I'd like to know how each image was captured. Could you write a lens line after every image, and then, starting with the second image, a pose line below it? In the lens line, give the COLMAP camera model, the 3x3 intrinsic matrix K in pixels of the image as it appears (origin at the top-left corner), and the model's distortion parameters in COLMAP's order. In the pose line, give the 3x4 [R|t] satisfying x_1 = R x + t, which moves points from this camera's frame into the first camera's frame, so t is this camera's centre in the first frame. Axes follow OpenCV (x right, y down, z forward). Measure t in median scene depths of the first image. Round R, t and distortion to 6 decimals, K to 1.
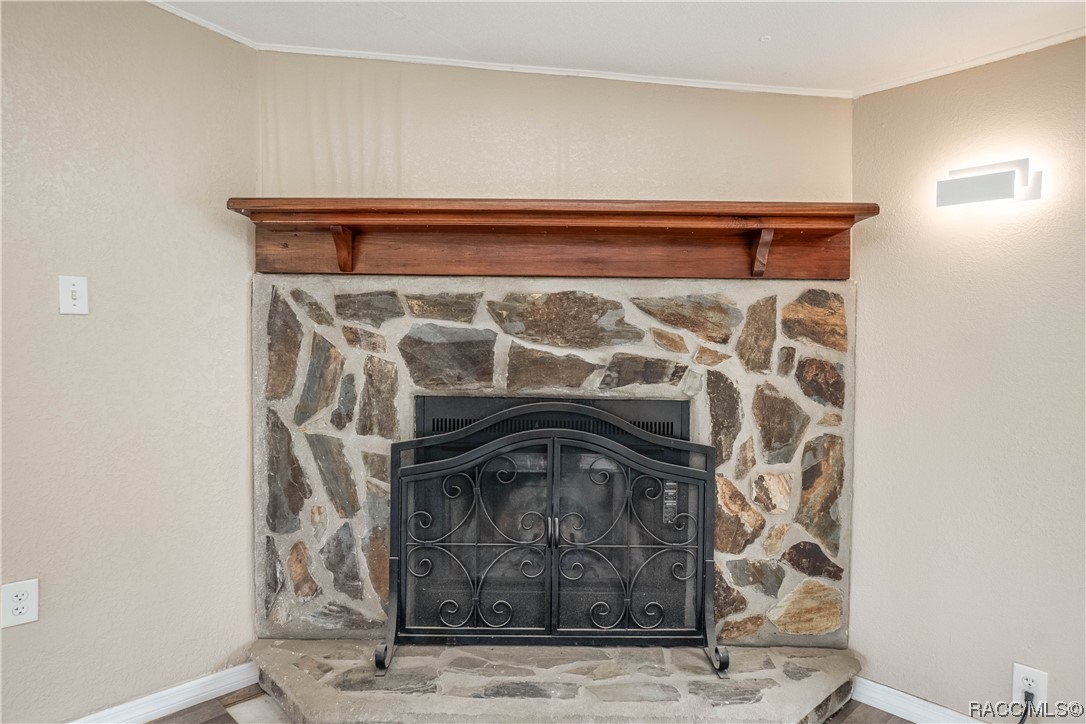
lens RADIAL K [[622.9, 0, 543.0], [0, 622.9, 362.0], [0, 0, 1]] dist [-0.001364, -0.000282]
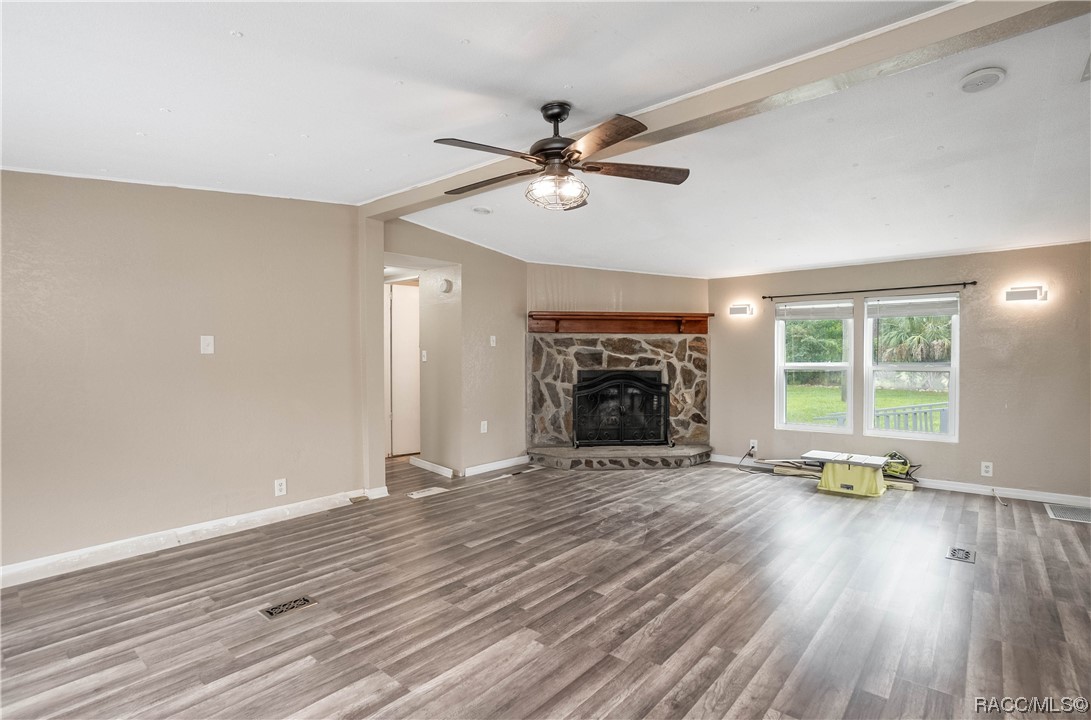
lens RADIAL K [[529.9, 0, 545.5], [0, 529.9, 360.0], [0, 0, 1]] dist [-0.015349, 0.000215]
pose [[0.995181, -0.009422, 0.097600, -0.645133], [0.010926, 0.999830, -0.014881, 0.040690], [-0.097443, 0.015876, 0.995114, -1.719194]]
